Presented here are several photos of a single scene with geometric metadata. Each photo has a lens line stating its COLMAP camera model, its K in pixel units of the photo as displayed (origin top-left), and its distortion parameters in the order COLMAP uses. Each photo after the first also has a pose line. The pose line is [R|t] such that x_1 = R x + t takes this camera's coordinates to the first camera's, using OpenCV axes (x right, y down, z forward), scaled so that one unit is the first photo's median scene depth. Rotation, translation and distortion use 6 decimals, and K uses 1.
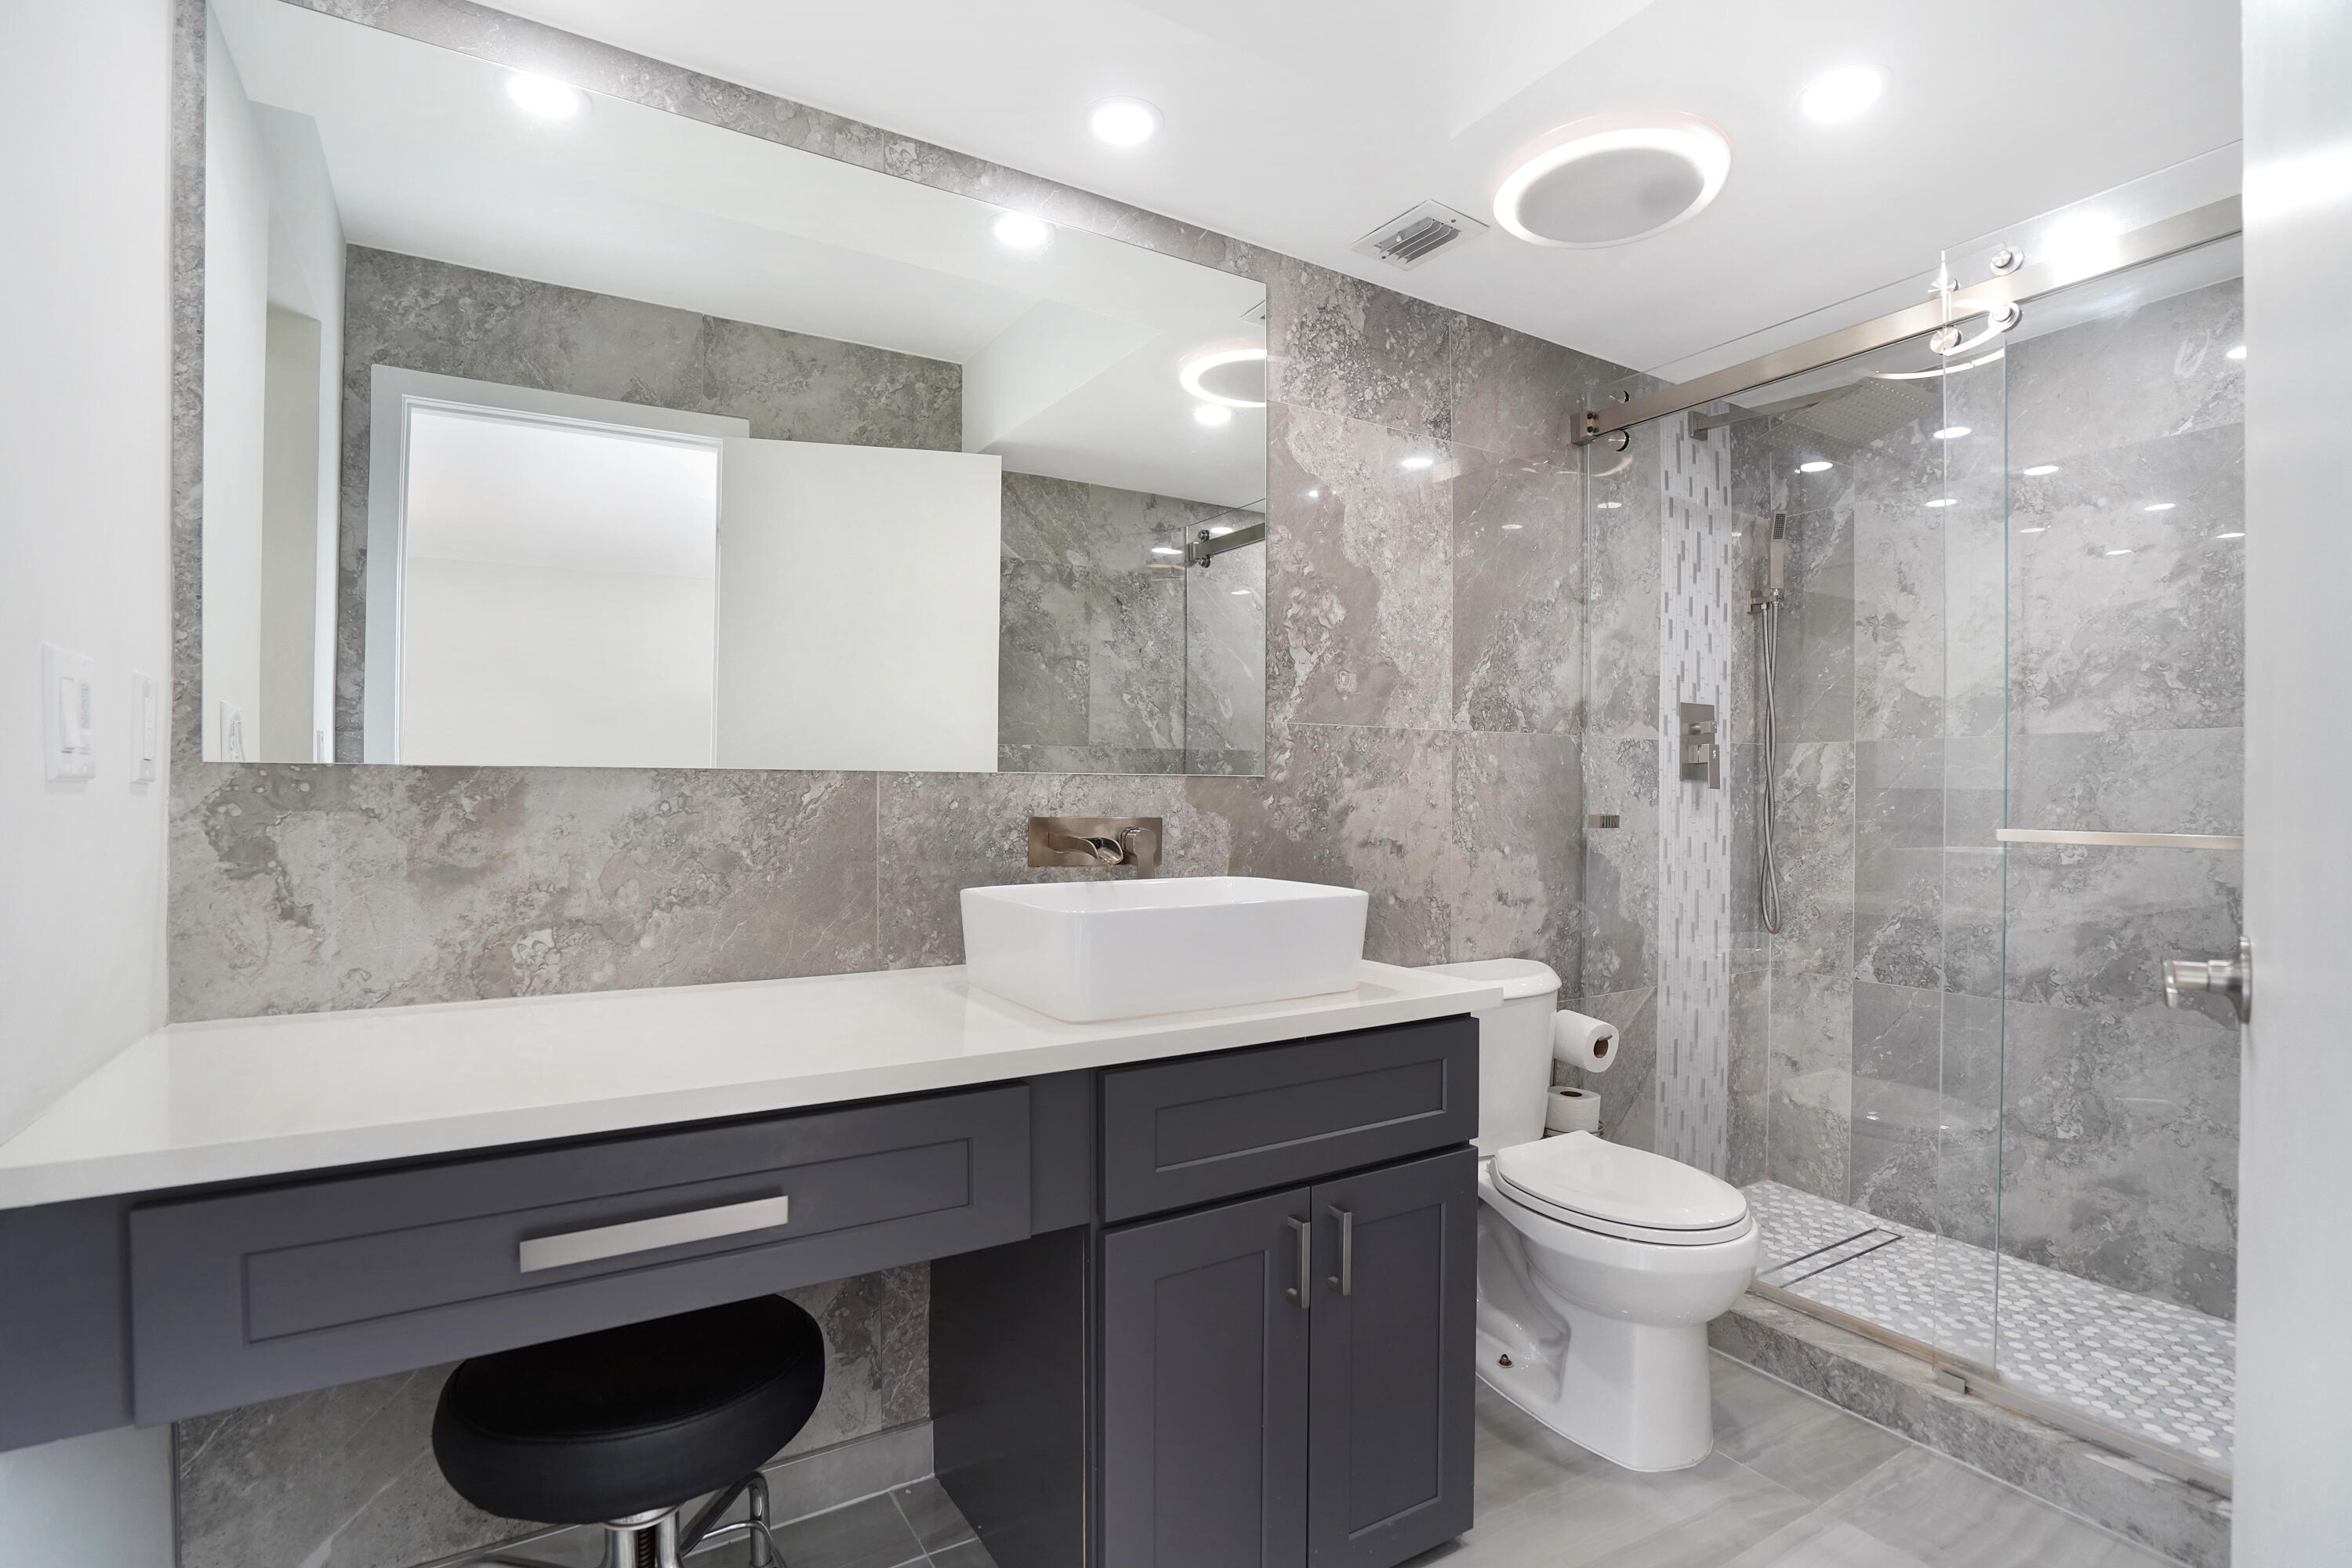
lens RADIAL K [[1114.1, 0, 1183.2], [0, 1114.1, 797.2], [0, 0, 1]] dist [-0.050025, 0.014868]
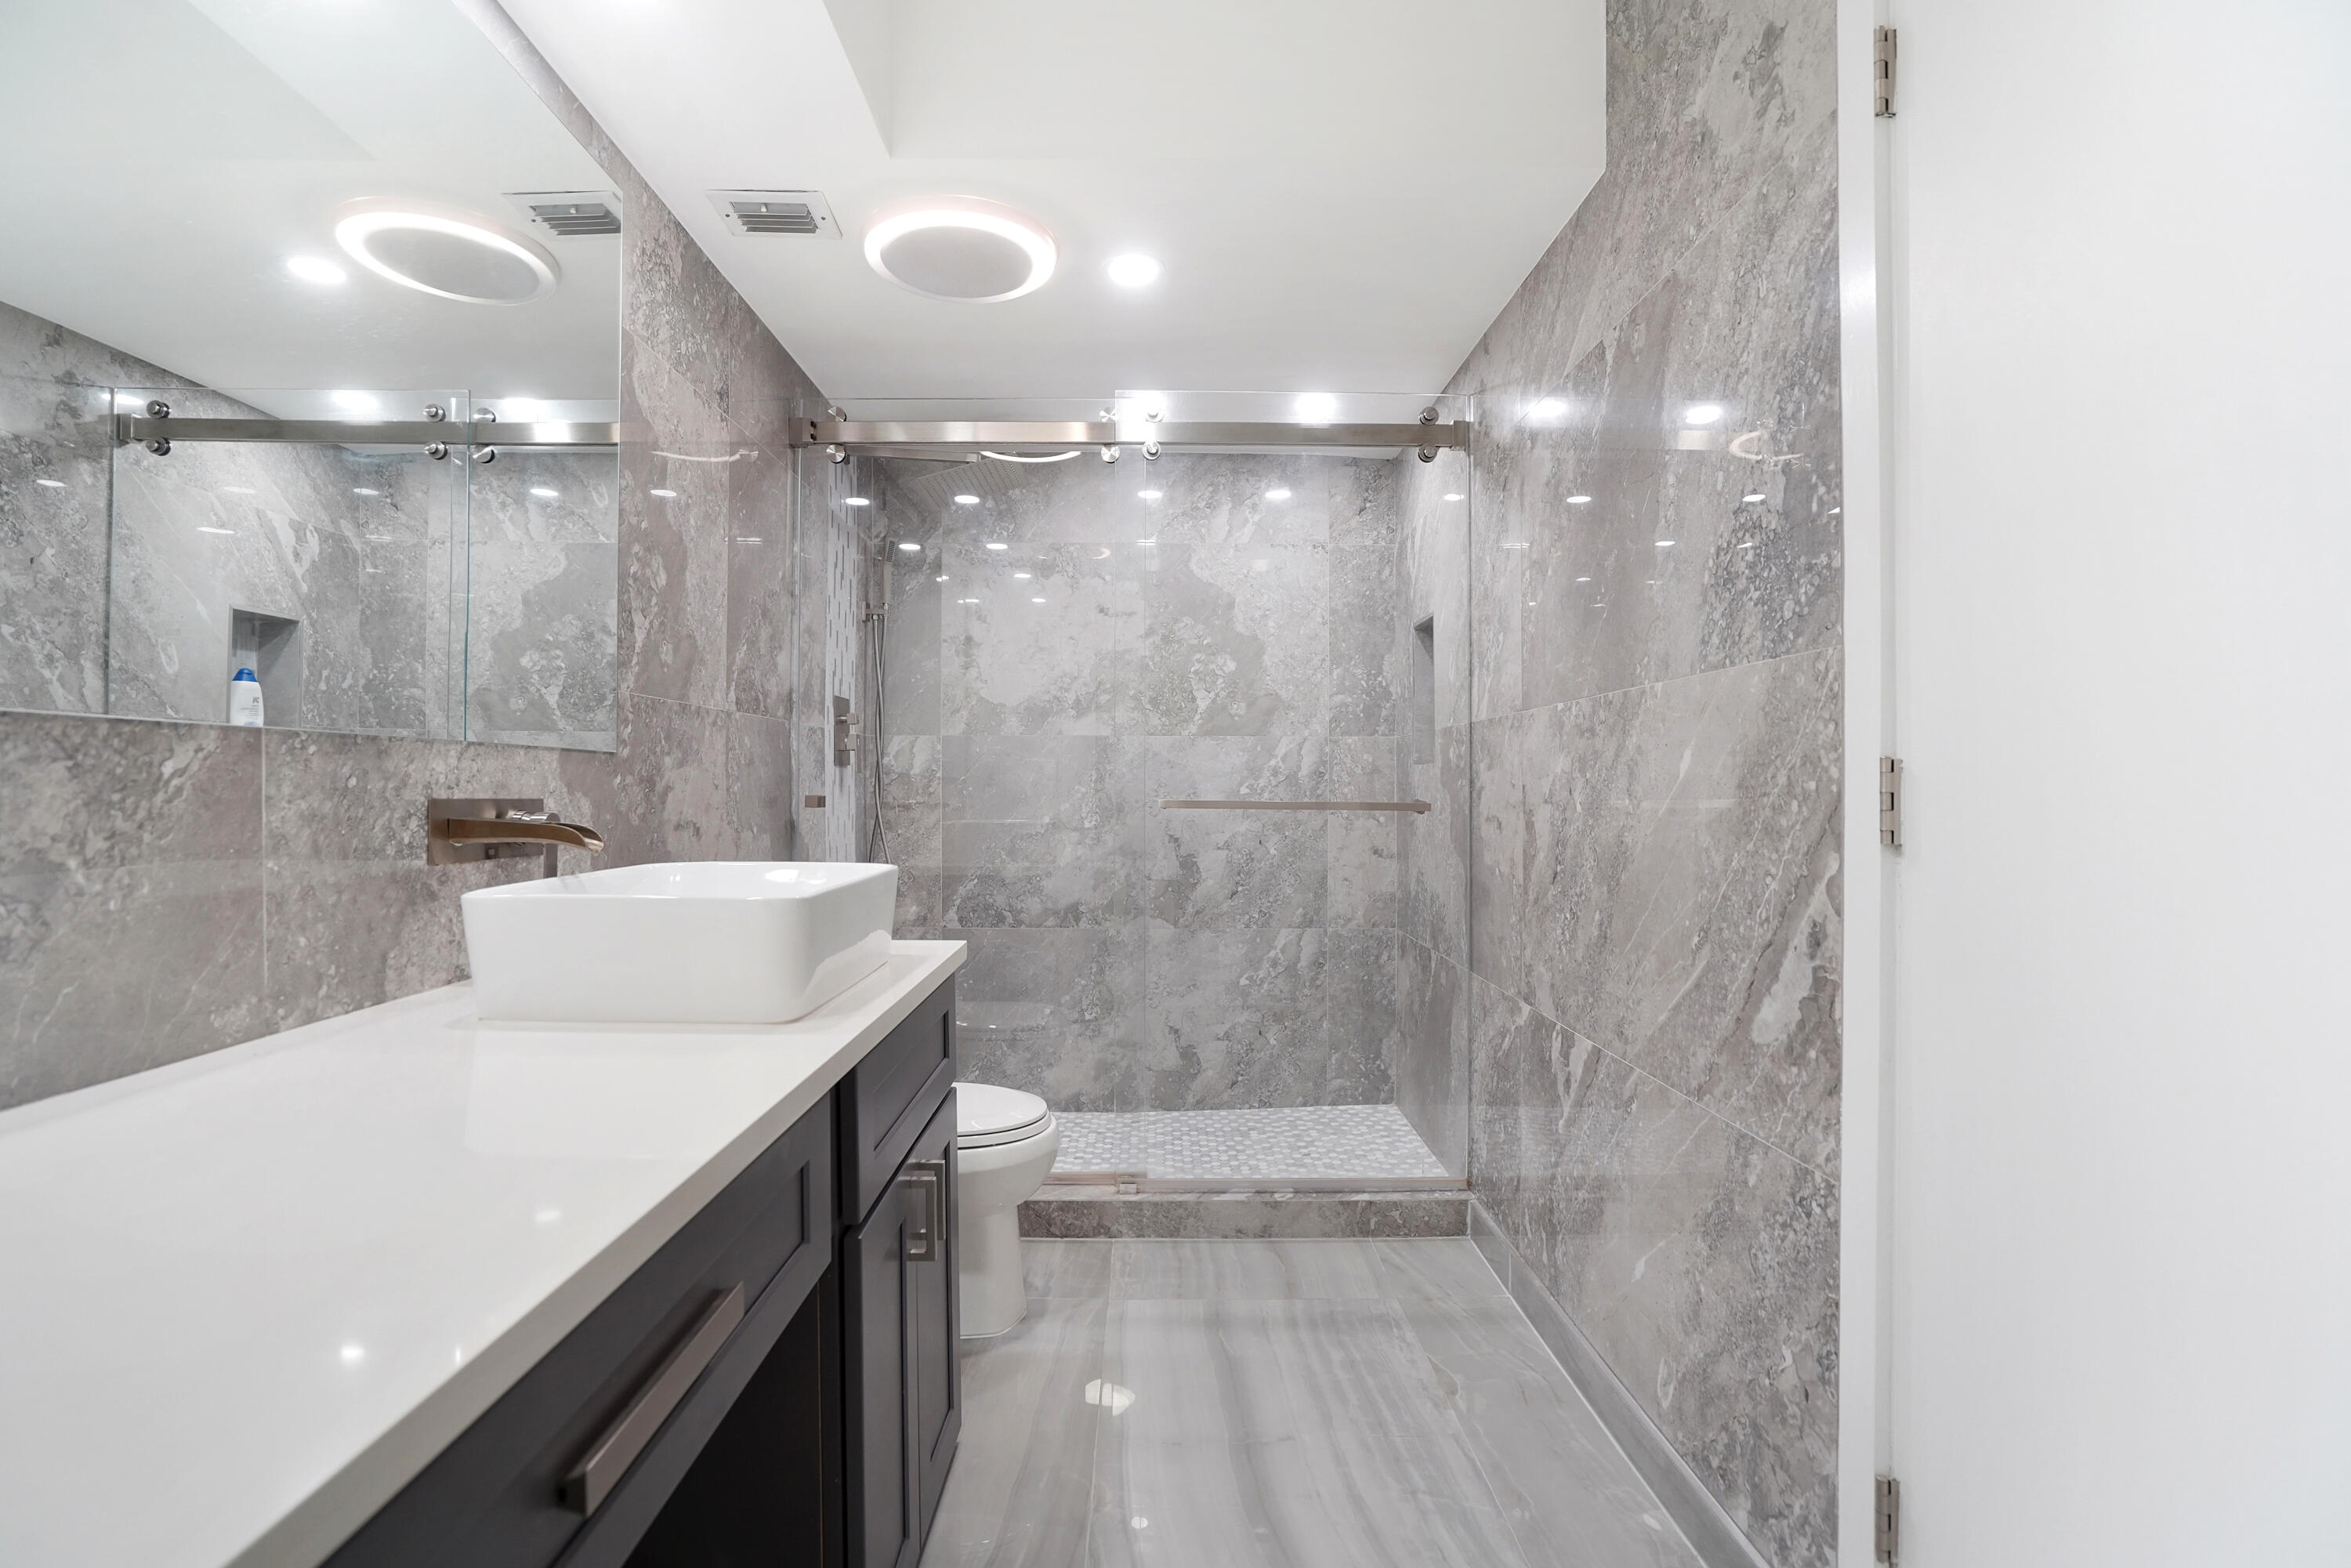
lens RADIAL K [[1113.6, 0, 1187.7], [0, 1113.6, 790.1], [0, 0, 1]] dist [-0.050025, 0.014868]
pose [[0.500132, -0.005497, 0.865932, -0.418546], [0.006164, 0.999977, 0.002788, 0.010742], [-0.865927, 0.003943, 0.500154, 0.164611]]
